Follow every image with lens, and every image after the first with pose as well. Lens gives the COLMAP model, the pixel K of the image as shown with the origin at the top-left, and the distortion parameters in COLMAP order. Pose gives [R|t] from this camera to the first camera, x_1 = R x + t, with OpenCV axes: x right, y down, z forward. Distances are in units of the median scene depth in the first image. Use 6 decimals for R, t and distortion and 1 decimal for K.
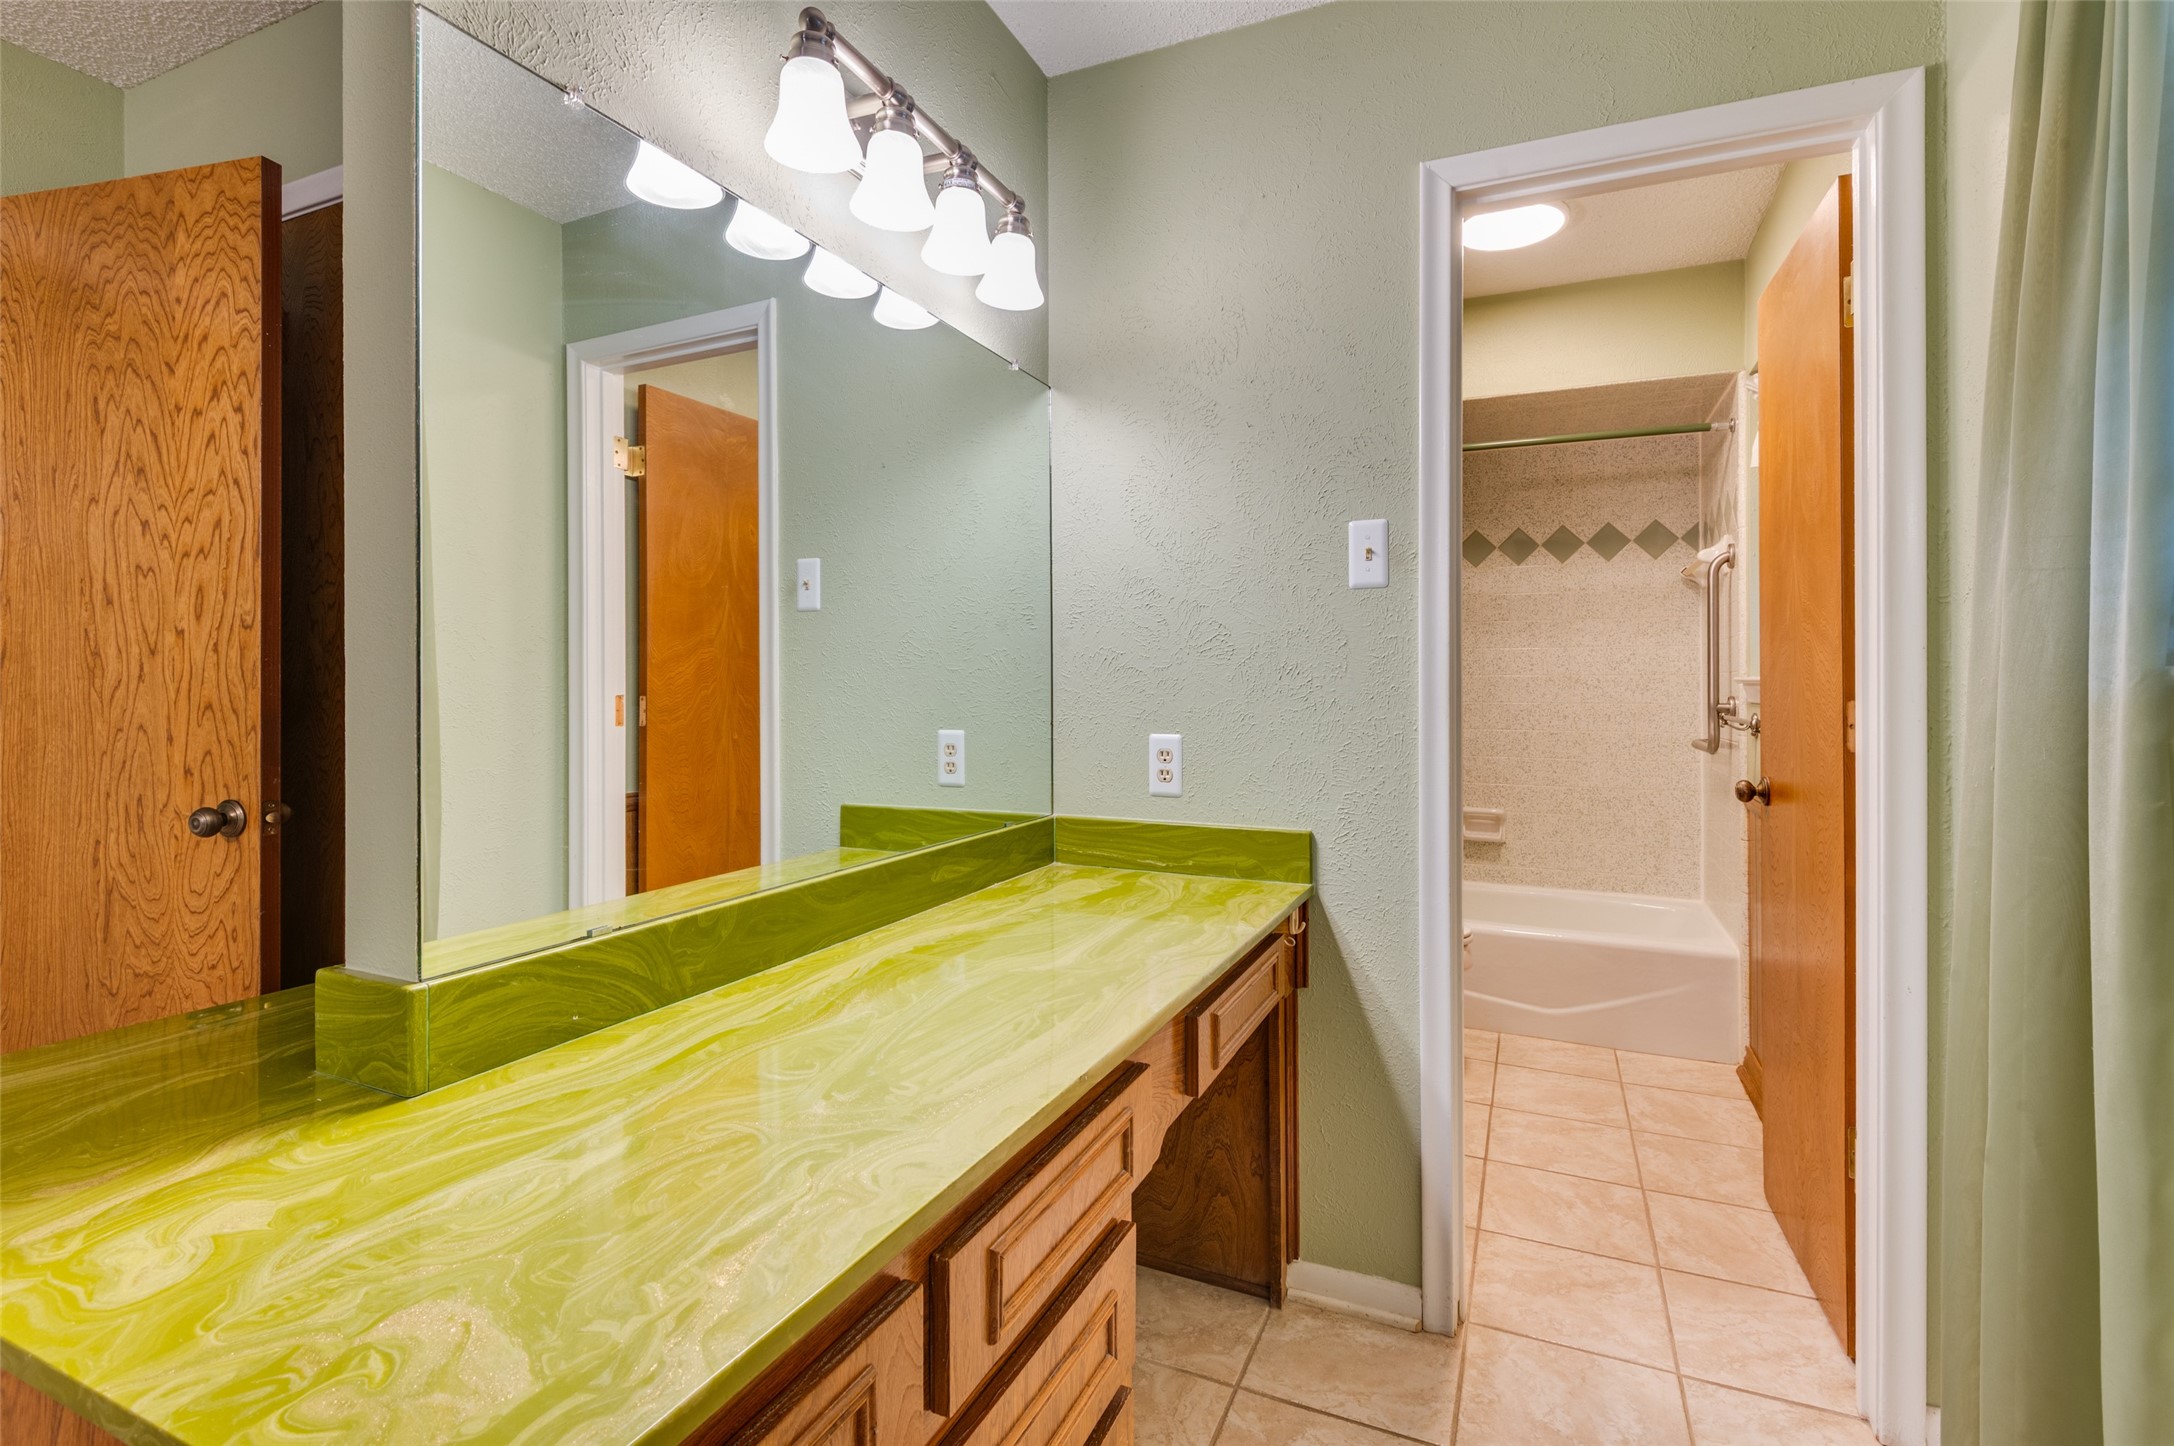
lens RADIAL K [[983.9, 0, 1096.6], [0, 983.9, 683.7], [0, 0, 1]] dist [0.028392, -0.015453]
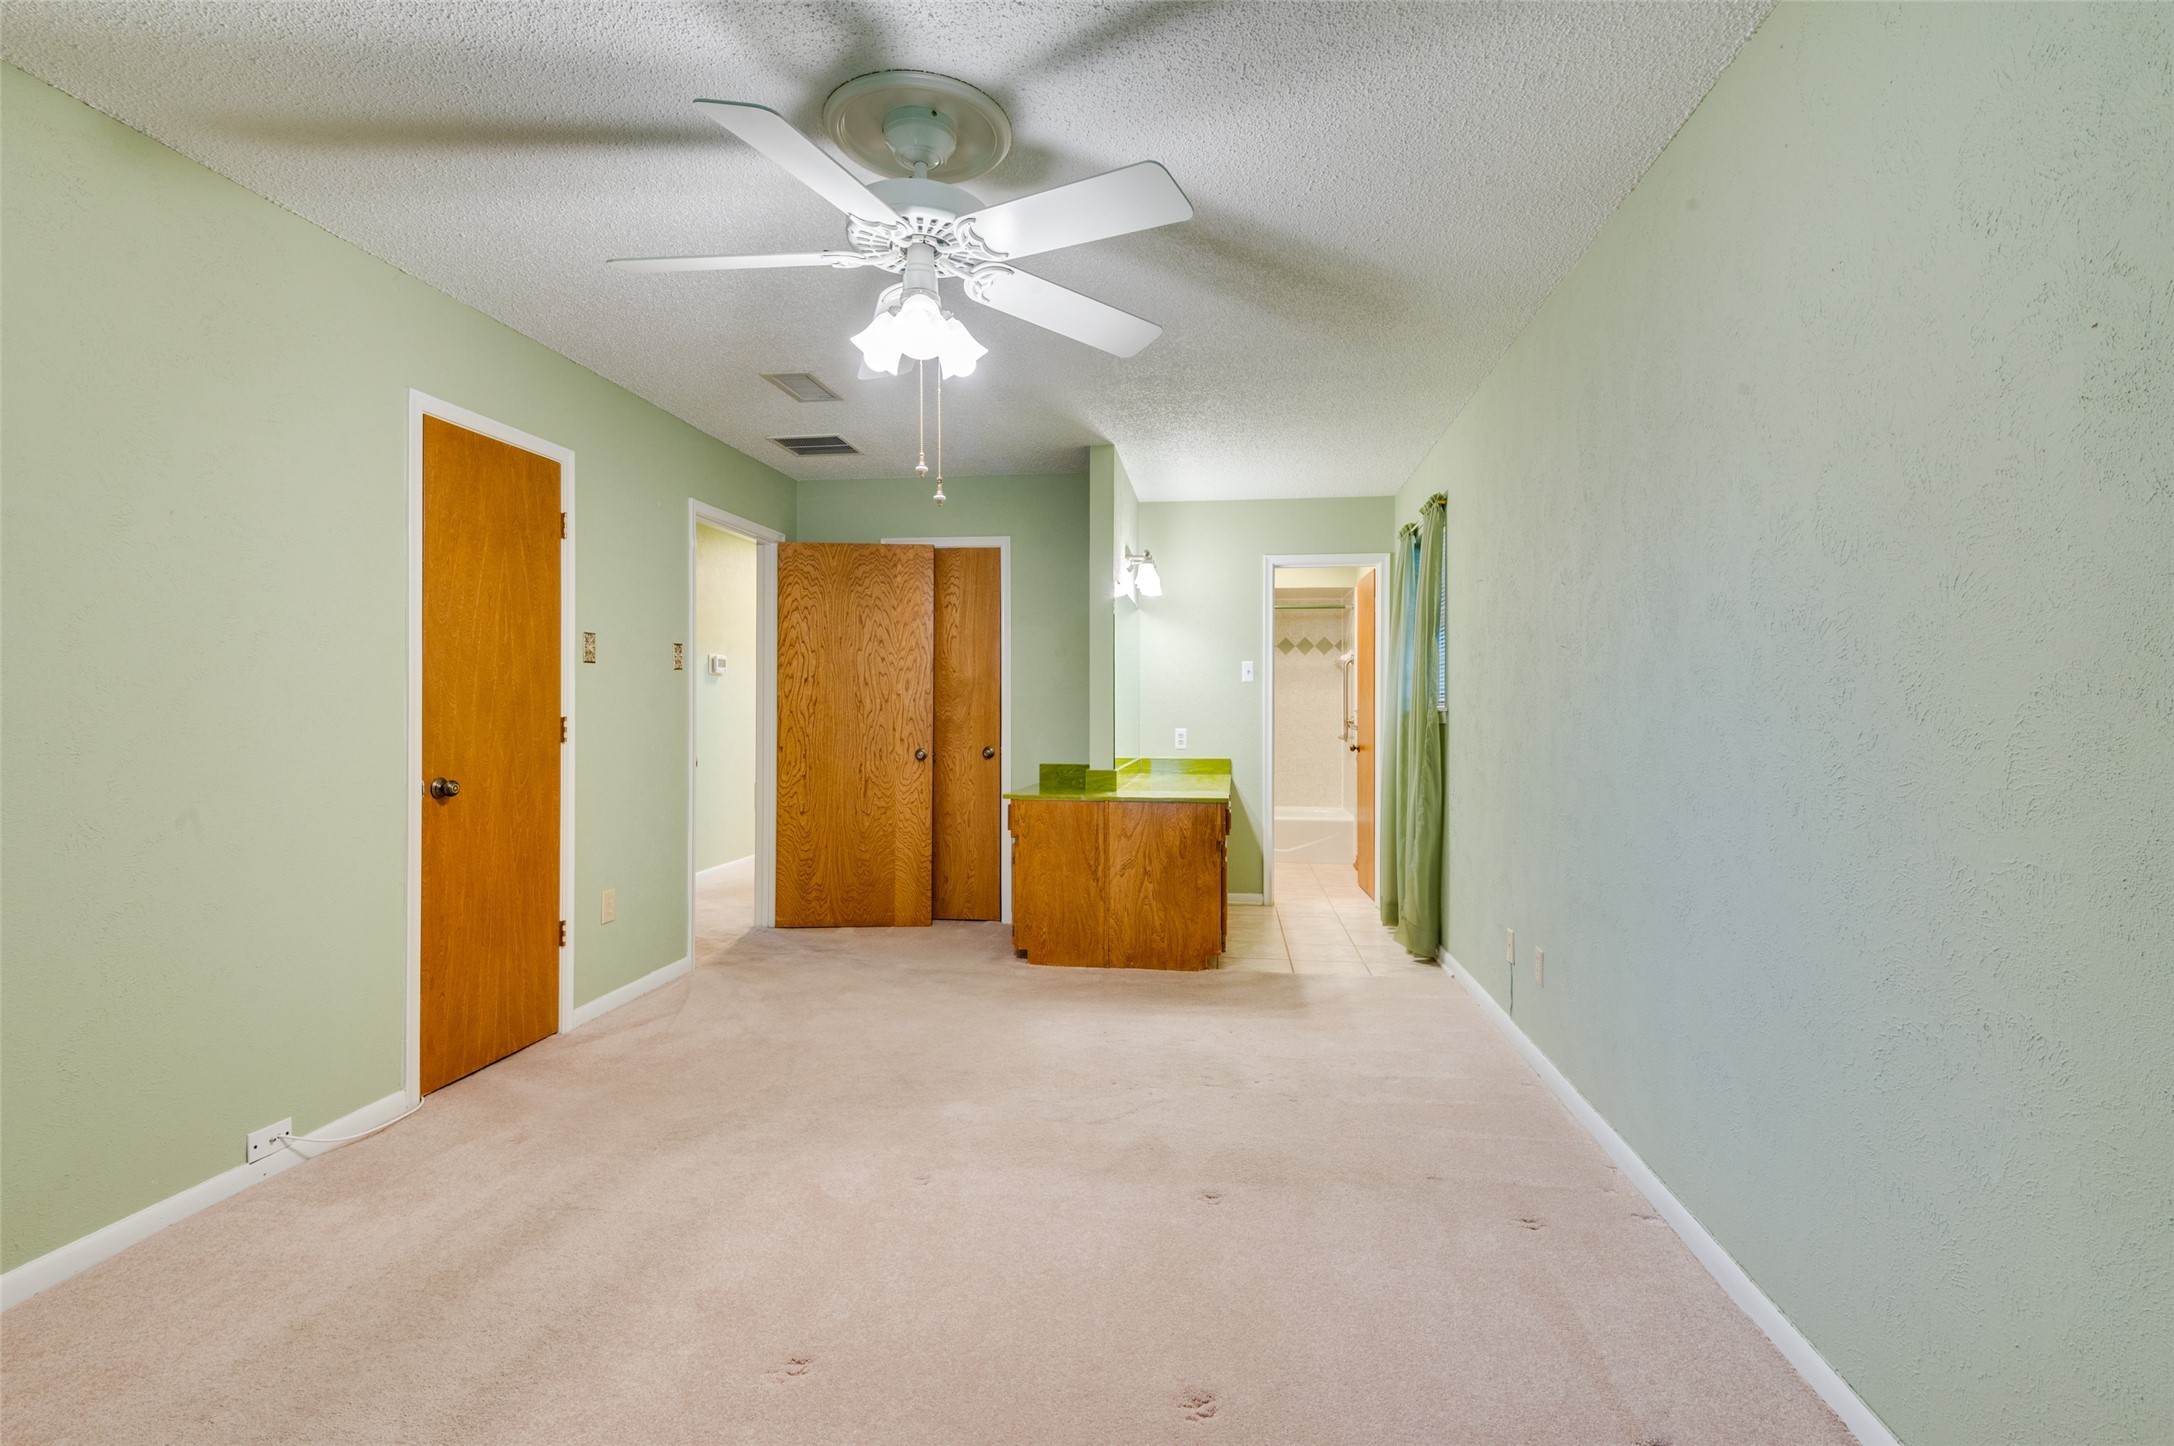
lens RADIAL K [[983.9, 0, 1086.2], [0, 983.9, 712.3], [0, 0, 1]] dist [0.028392, -0.015453]
pose [[0.959975, 0.001453, 0.280082, -0.660229], [-0.002765, 0.999987, 0.004289, -0.006547], [-0.280072, -0.004892, 0.959966, -1.131473]]
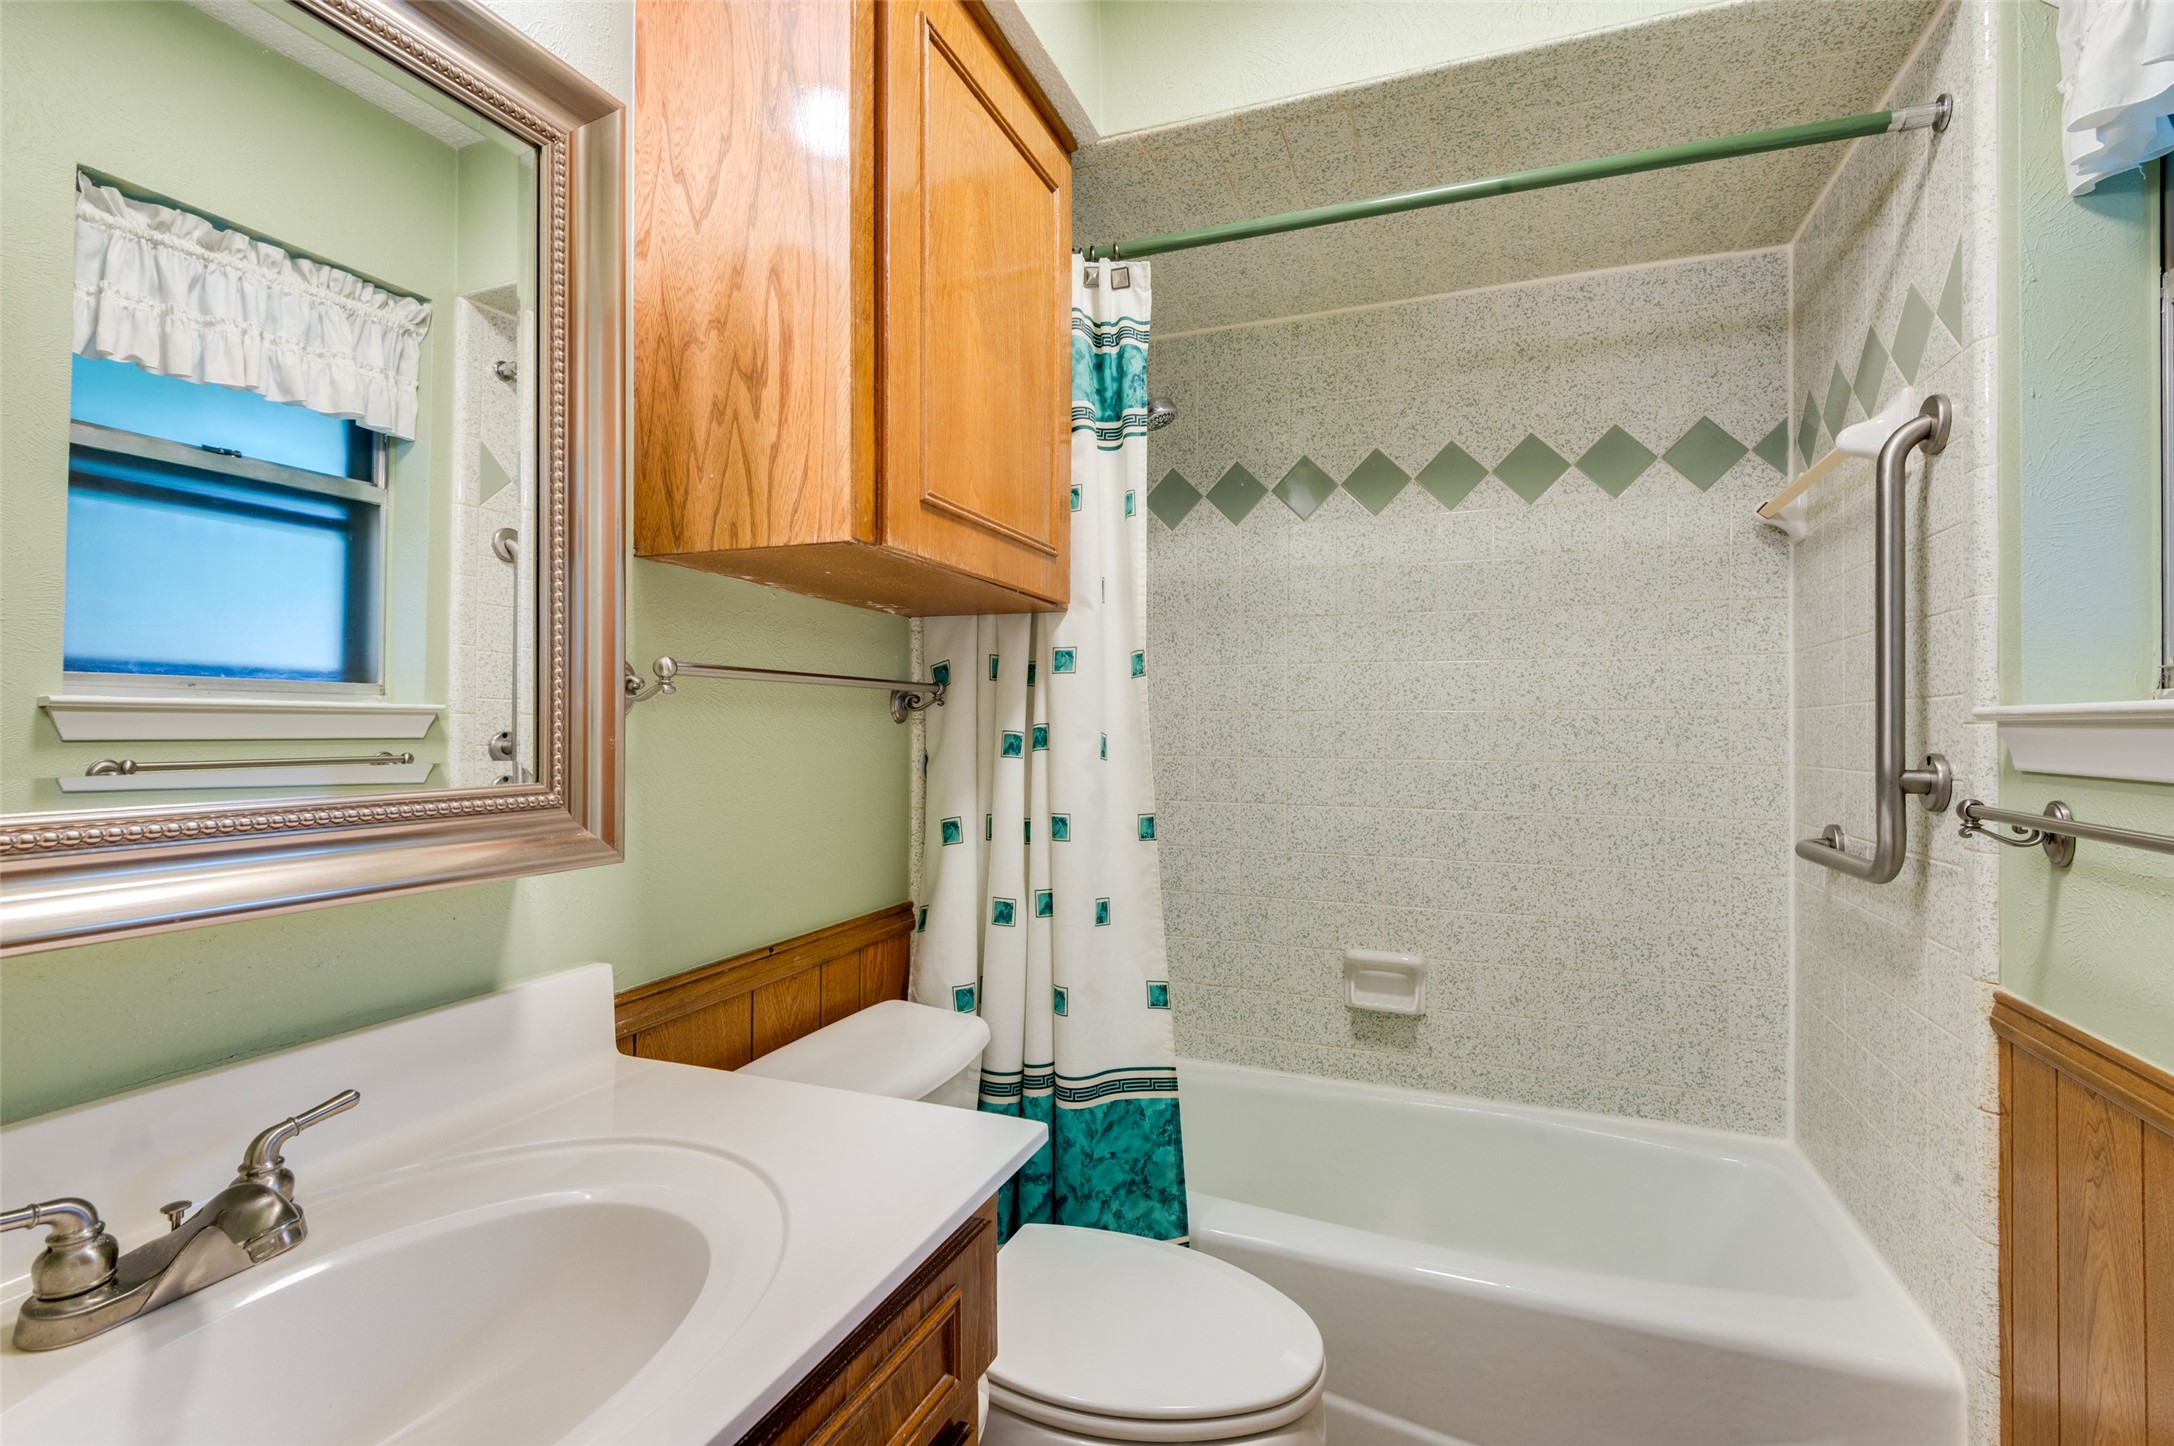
lens RADIAL K [[983.9, 0, 1091.9], [0, 983.9, 720.9], [0, 0, 1]] dist [0.028392, -0.015453]
pose [[0.998690, 0.008489, 0.050457, 0.248477], [-0.008110, 0.999937, -0.007705, 0.004281], [-0.050519, 0.007286, 0.998697, 0.572862]]
